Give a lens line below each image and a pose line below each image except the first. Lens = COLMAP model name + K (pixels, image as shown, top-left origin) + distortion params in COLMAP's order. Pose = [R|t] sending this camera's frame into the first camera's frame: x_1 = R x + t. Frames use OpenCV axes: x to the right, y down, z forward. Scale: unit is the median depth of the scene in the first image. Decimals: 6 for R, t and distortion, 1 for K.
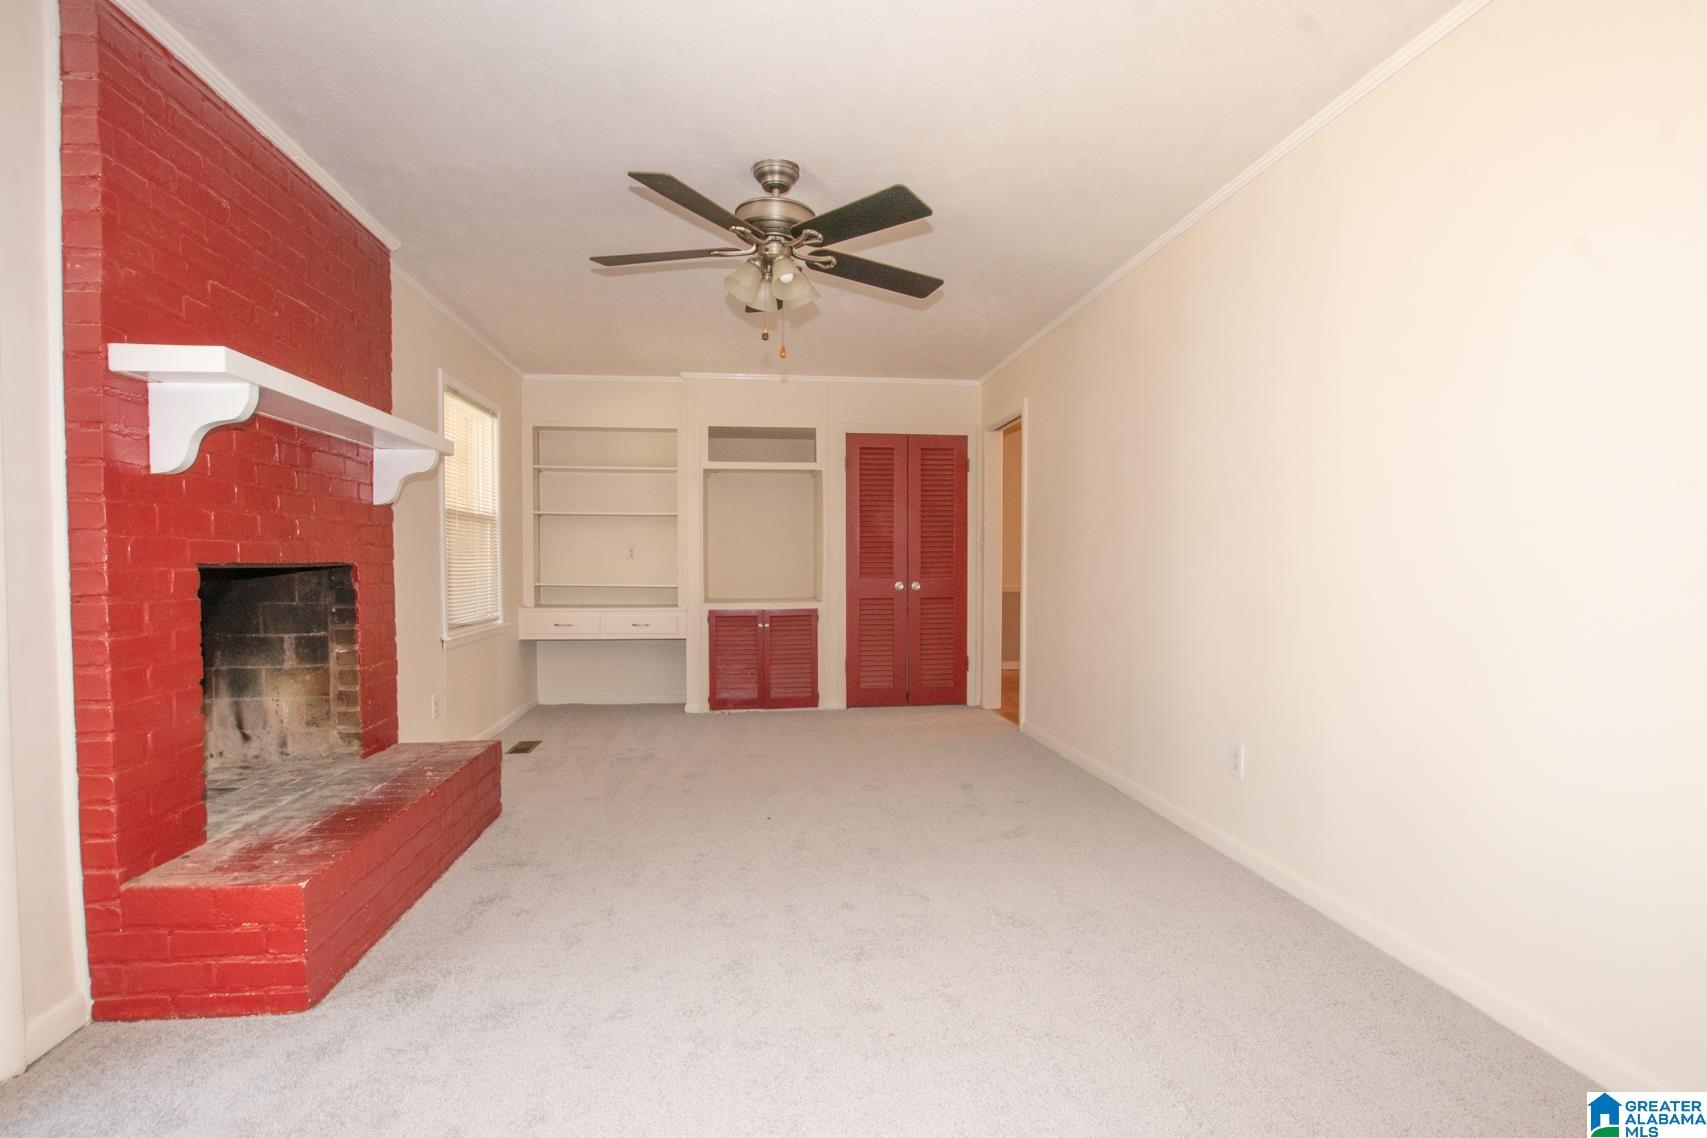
lens RADIAL K [[806.6, 0, 814.5], [0, 806.6, 581.5], [0, 0, 1]] dist [-0.000711, 0.000181]
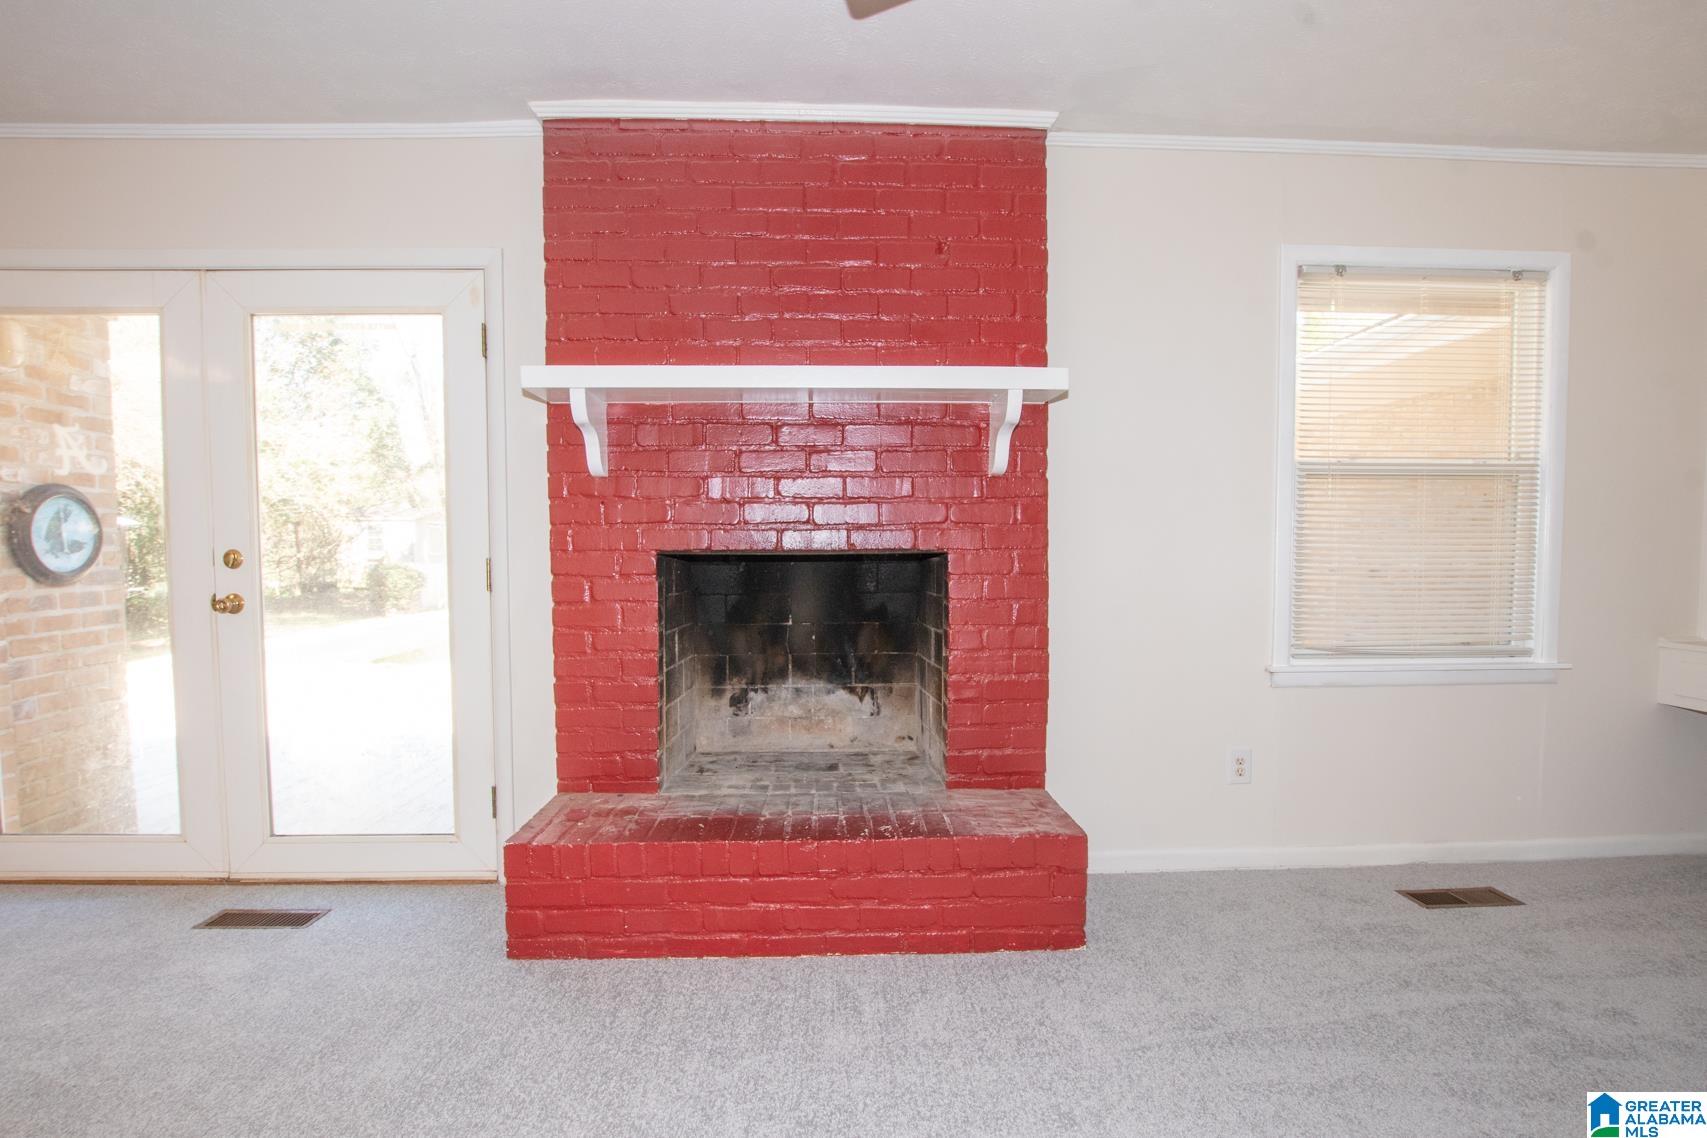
lens RADIAL K [[813.1, 0, 843.8], [0, 813.1, 588.5], [0, 0, 1]] dist [-0.032015, 0.004687]
pose [[-0.052598, 0.055479, -0.997073, 0.317596], [-0.021678, 0.998157, 0.056683, -0.034391], [0.998380, 0.024596, -0.051299, 1.135993]]
